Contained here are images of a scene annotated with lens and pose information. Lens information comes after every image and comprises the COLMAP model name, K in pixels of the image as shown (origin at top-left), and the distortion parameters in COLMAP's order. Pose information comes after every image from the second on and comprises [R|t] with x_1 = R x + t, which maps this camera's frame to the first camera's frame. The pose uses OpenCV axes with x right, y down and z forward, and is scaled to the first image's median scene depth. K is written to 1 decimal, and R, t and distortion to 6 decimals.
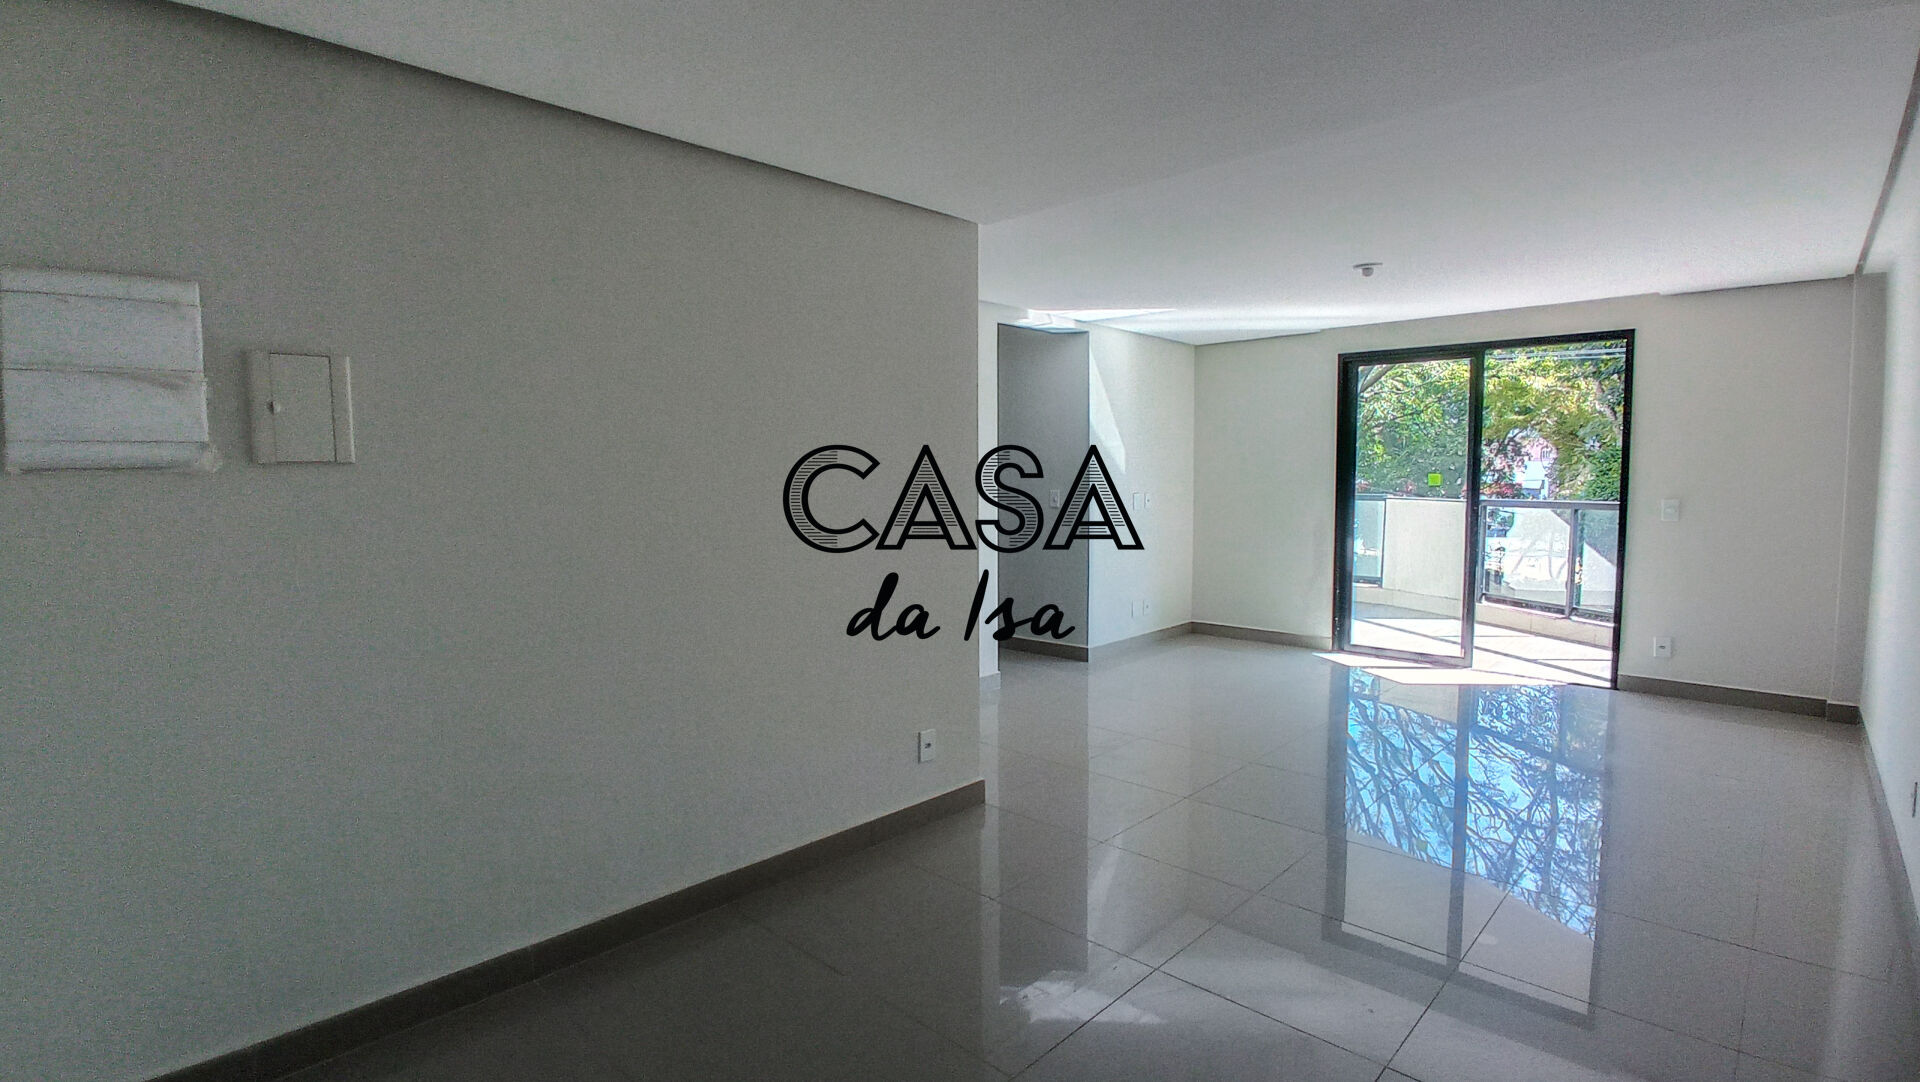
lens RADIAL K [[881.2, 0, 945.9], [0, 881.2, 550.8], [0, 0, 1]] dist [-0.014638, 0.003496]
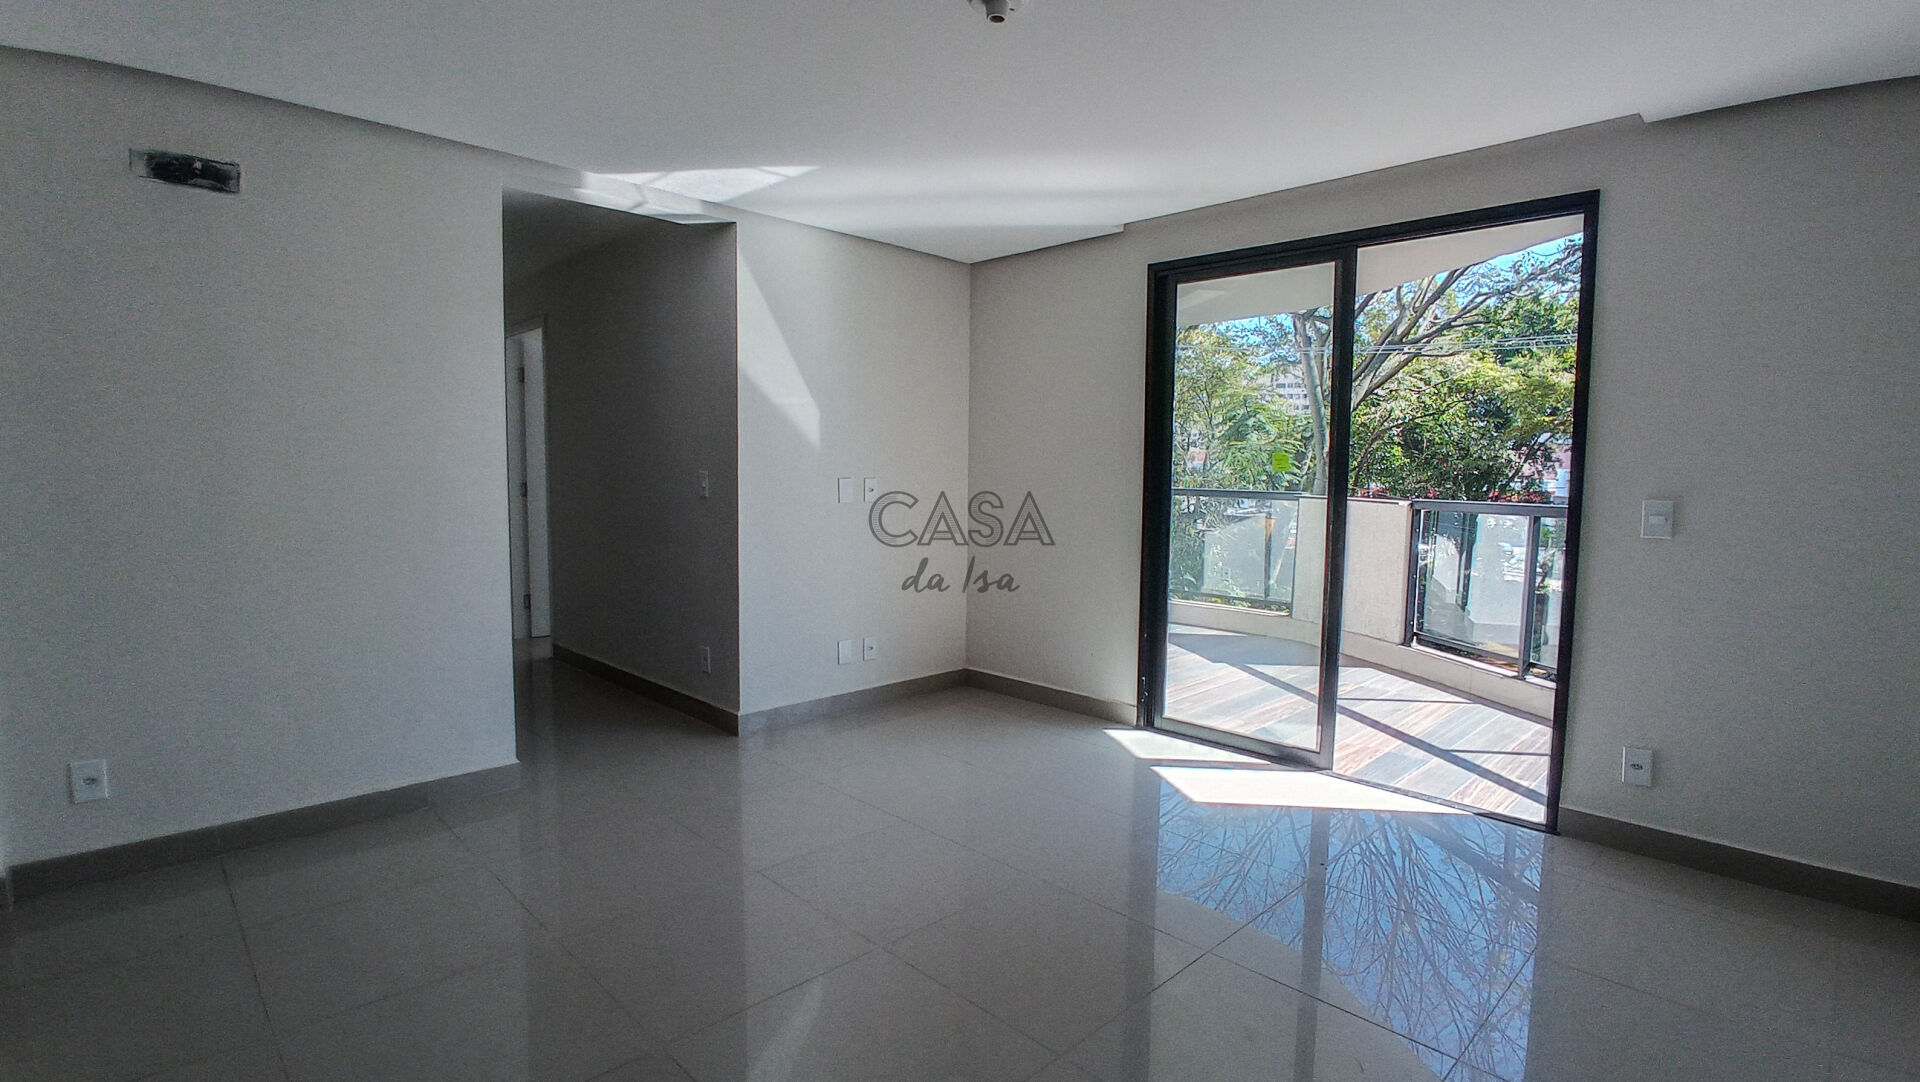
lens RADIAL K [[881.2, 0, 954.8], [0, 881.2, 545.7], [0, 0, 1]] dist [-0.014638, 0.003496]
pose [[0.999422, 0.023779, -0.024297, 0.292131], [-0.023817, 0.999715, -0.001293, -0.014100], [0.024259, 0.001871, 0.999704, 0.319232]]
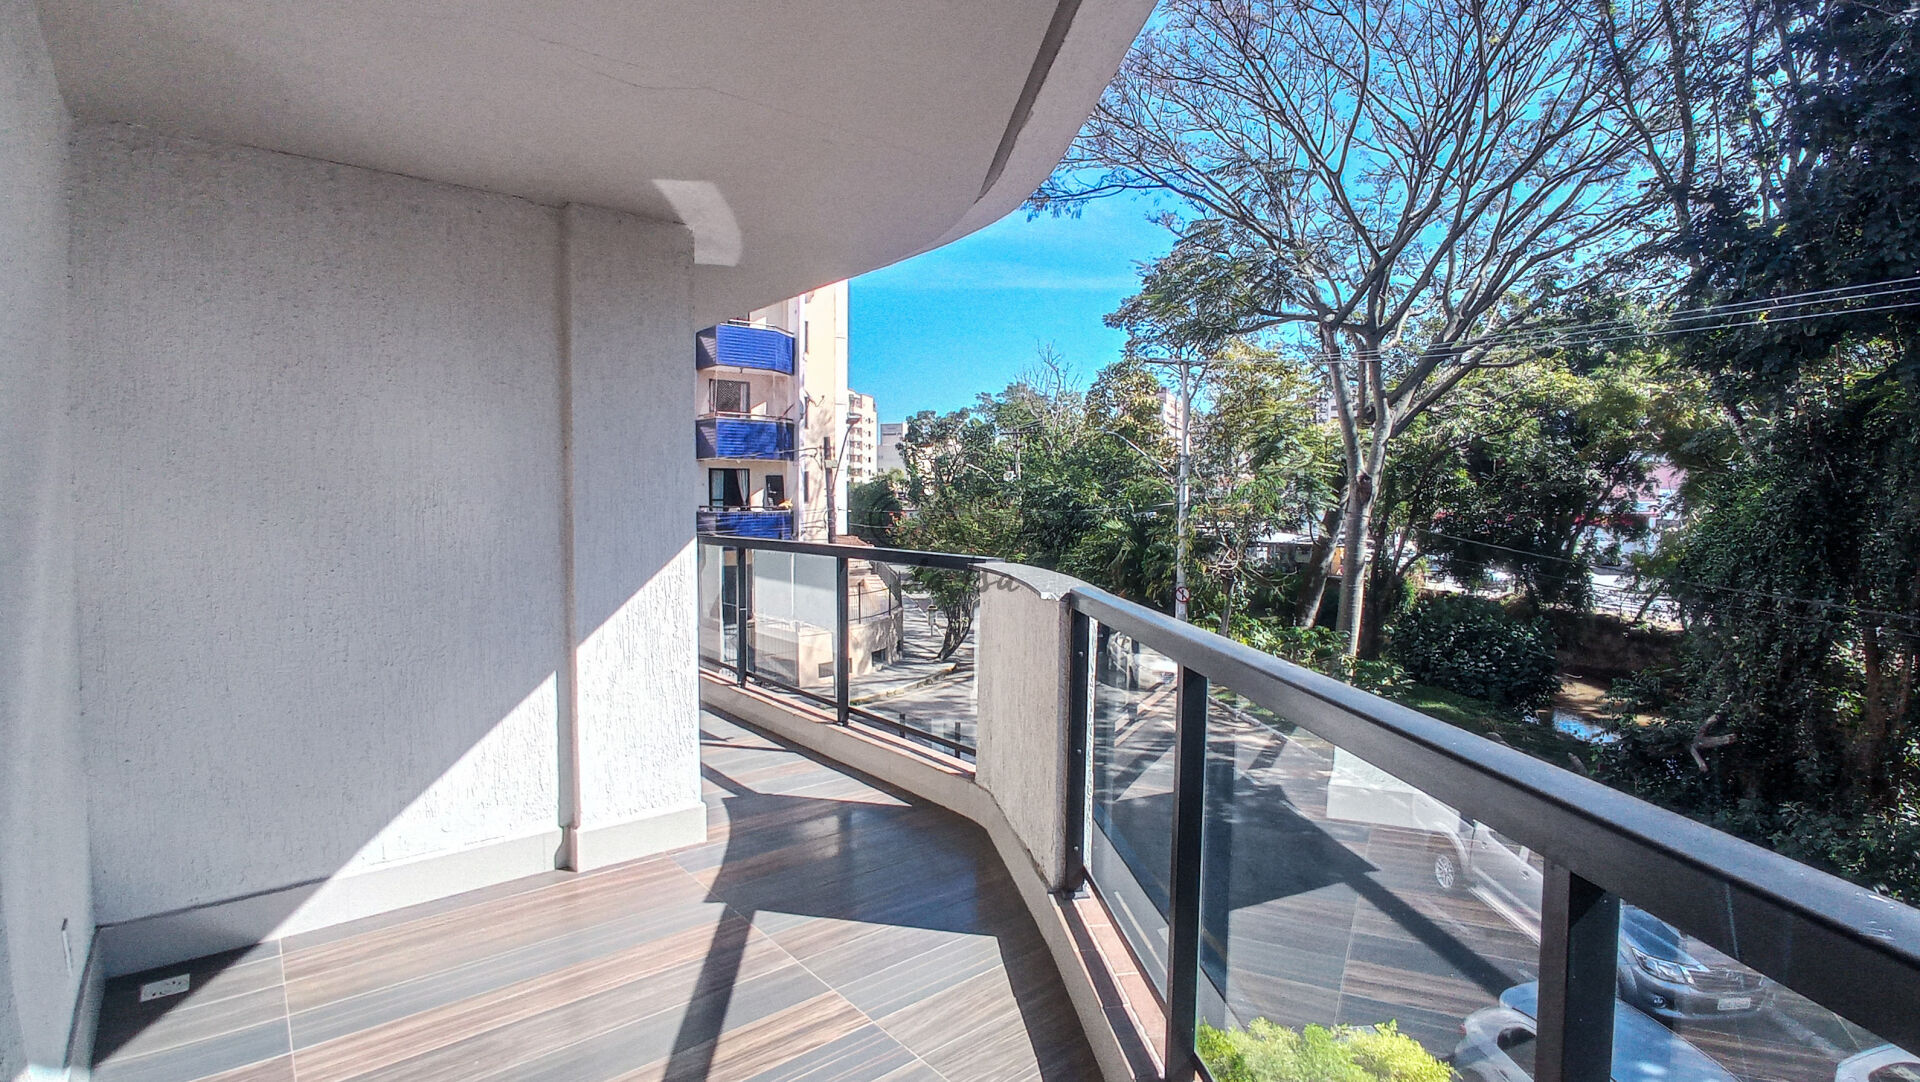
lens RADIAL K [[881.2, 0, 958.7], [0, 881.2, 545.7], [0, 0, 1]] dist [-0.014638, 0.003496]
pose [[0.994311, 0.013266, -0.105682, 0.637910], [-0.016759, 0.999340, -0.032229, -0.067506], [0.105185, 0.033817, 0.993878, 0.687036]]
